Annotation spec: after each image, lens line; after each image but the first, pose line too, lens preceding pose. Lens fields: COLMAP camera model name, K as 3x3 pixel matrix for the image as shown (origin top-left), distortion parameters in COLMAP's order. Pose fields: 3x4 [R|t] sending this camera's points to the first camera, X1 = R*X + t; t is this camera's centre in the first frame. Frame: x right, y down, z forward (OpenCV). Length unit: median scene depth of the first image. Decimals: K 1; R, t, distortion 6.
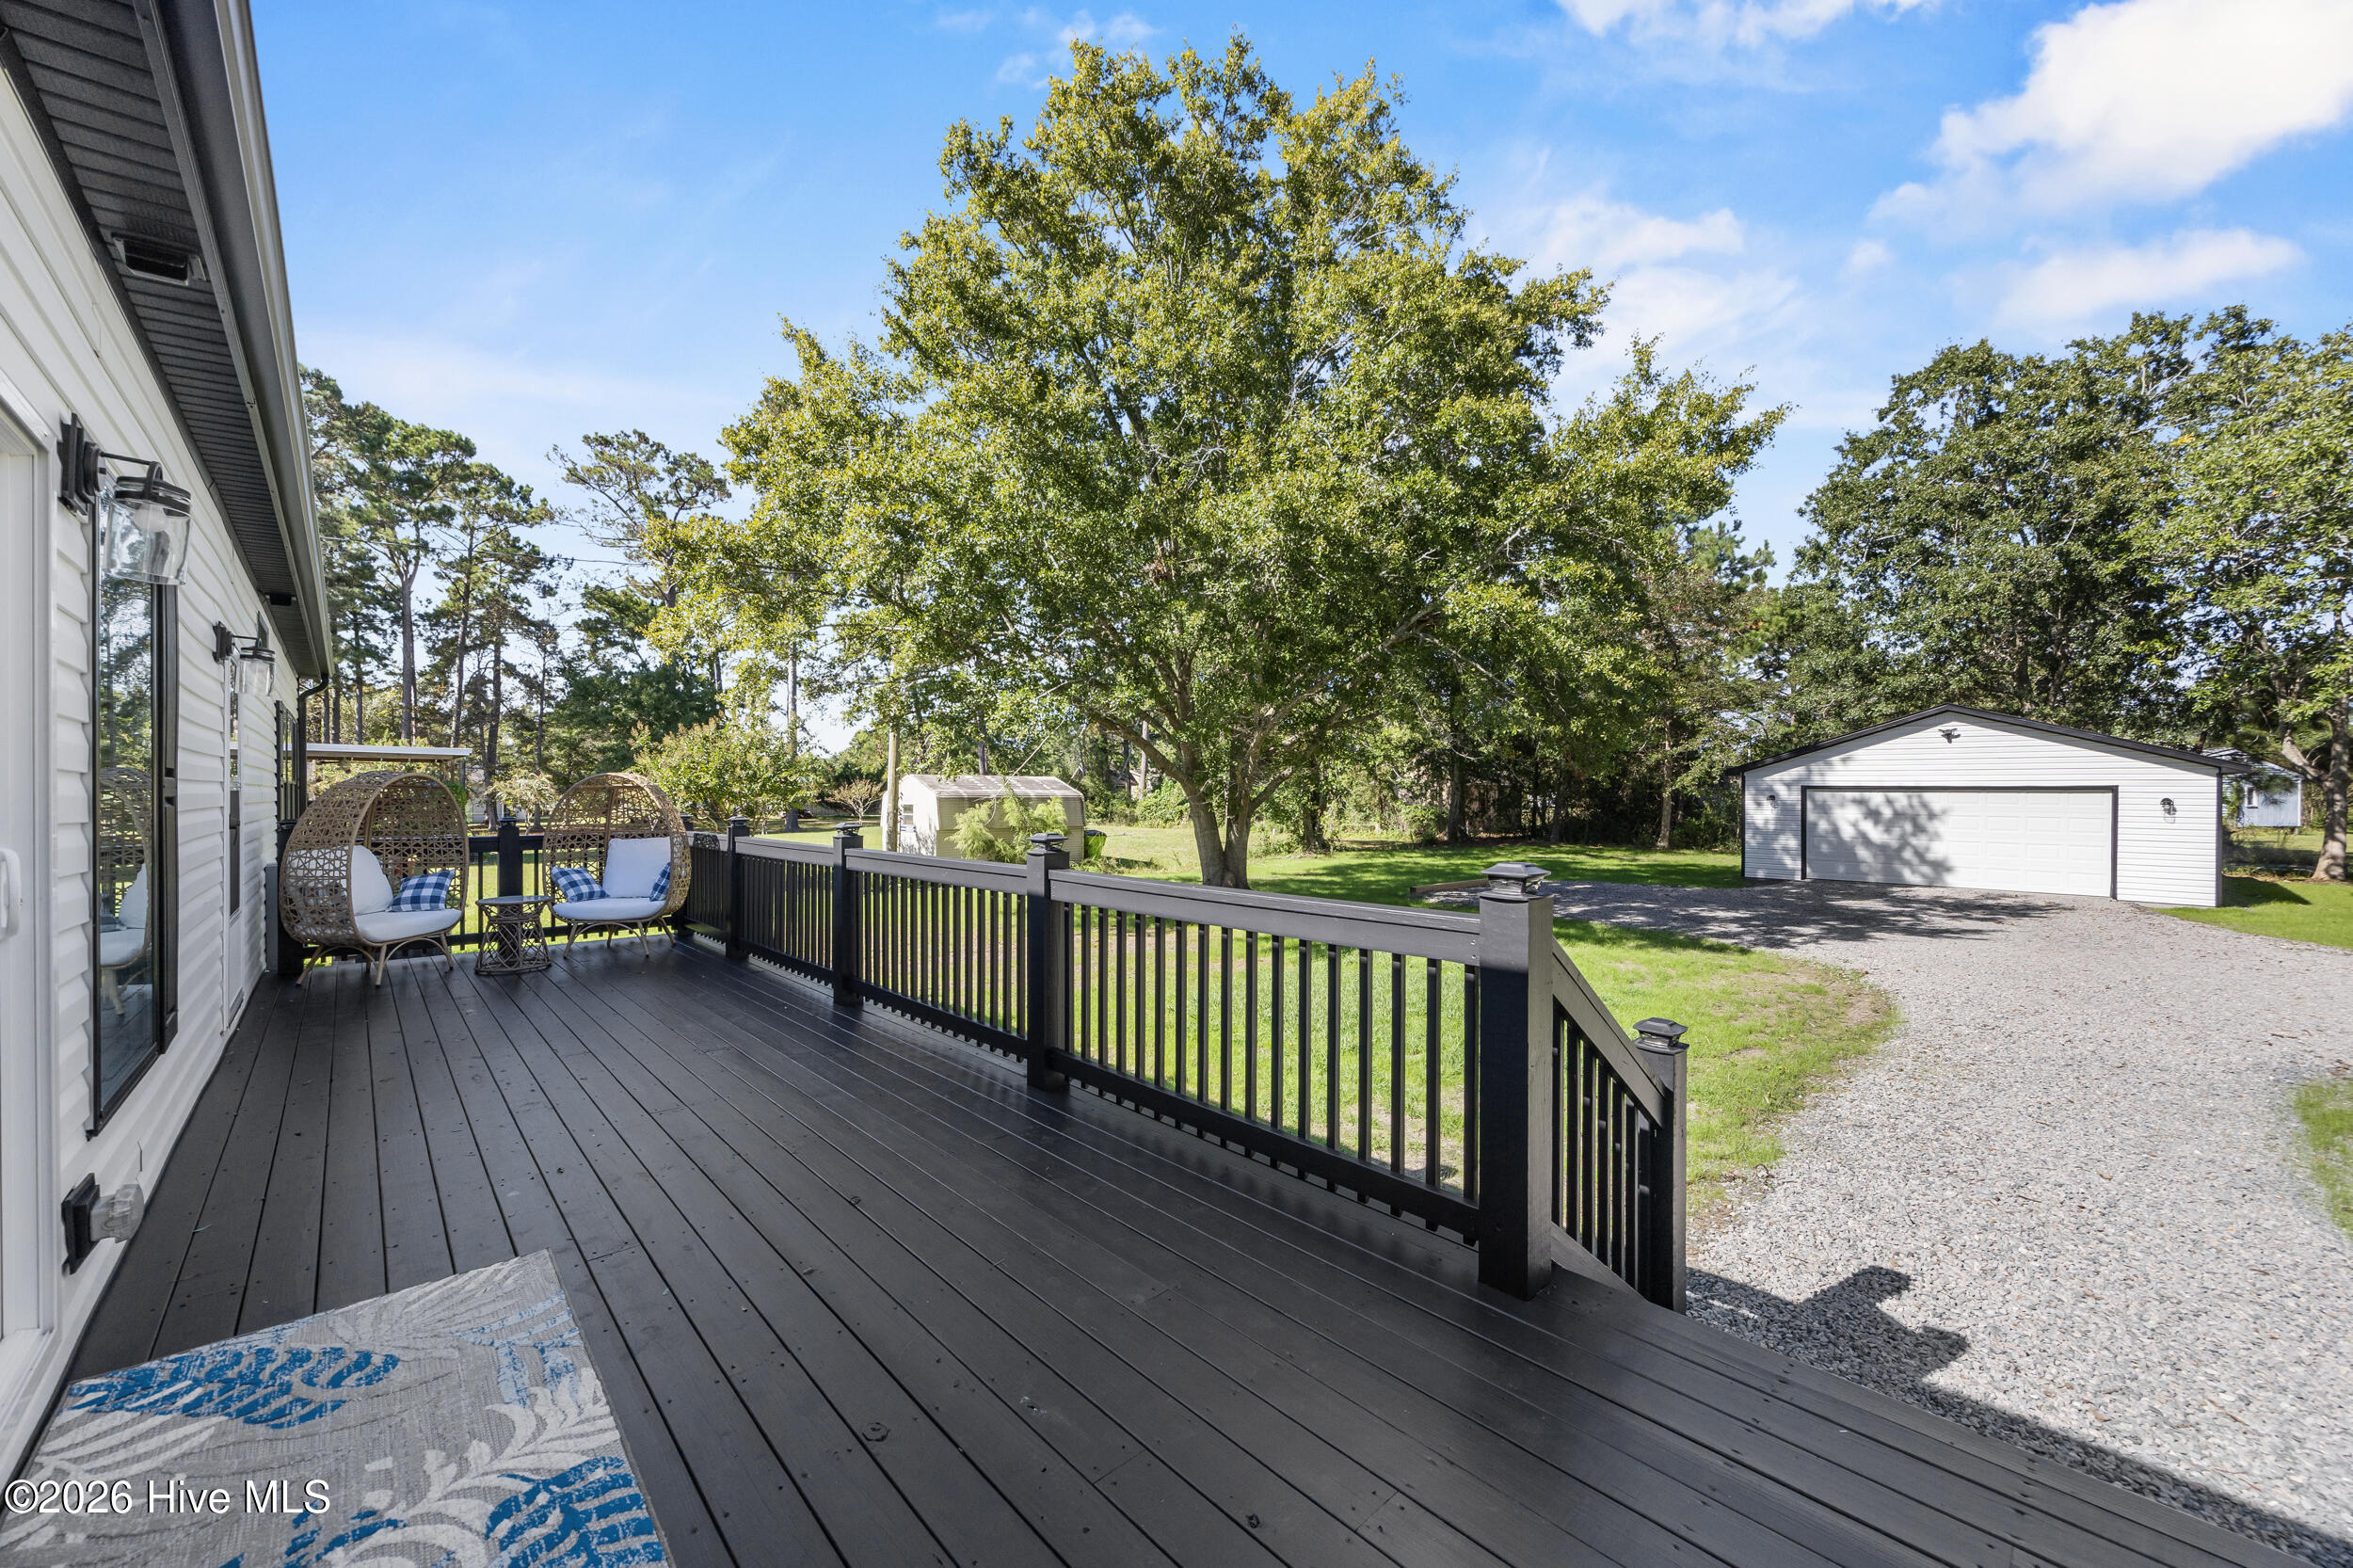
lens RADIAL K [[955.2, 0, 1176.5], [0, 955.2, 784.0], [0, 0, 1]] dist [0.000443, 0.000048]
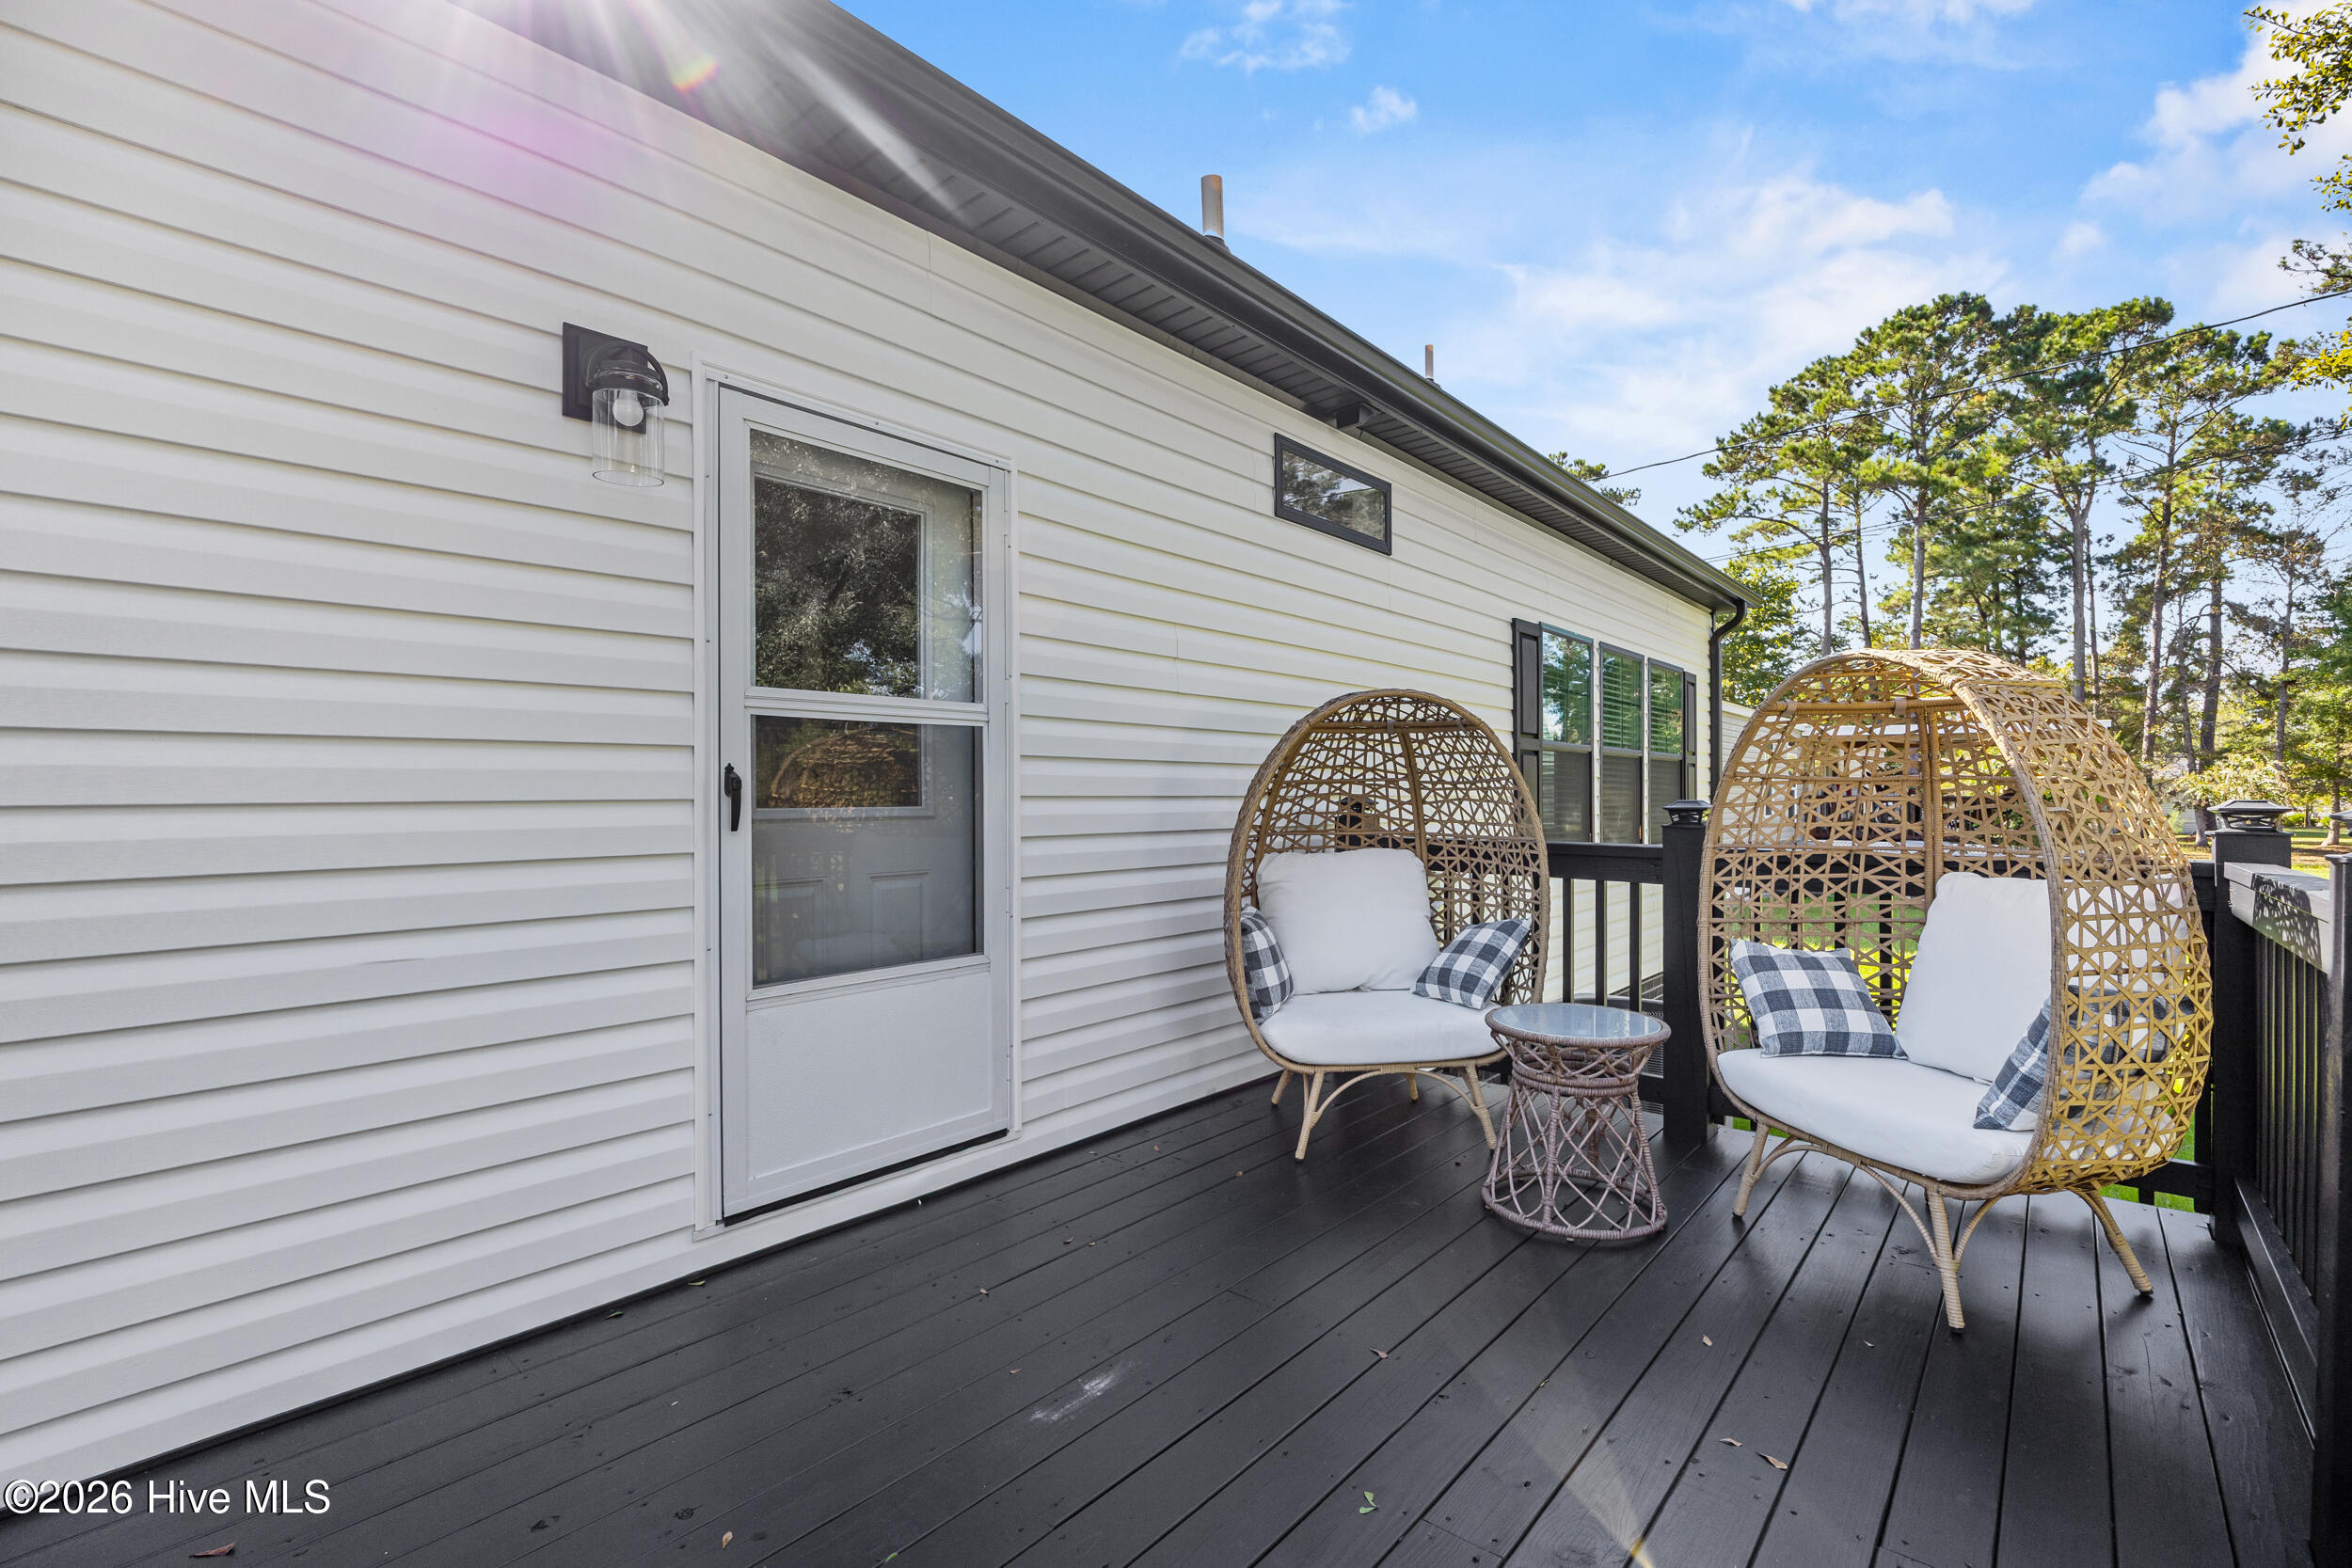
lens RADIAL K [[1069.2, 0, 1176.0], [0, 1069.2, 784.0], [0, 0, 1]] dist [-0.001602, -0.000535]
pose [[0.146707, -0.007453, -0.989152, -0.056454], [0.003203, 0.999970, -0.007059, 0.006036], [0.989175, -0.002132, 0.146726, 0.142052]]
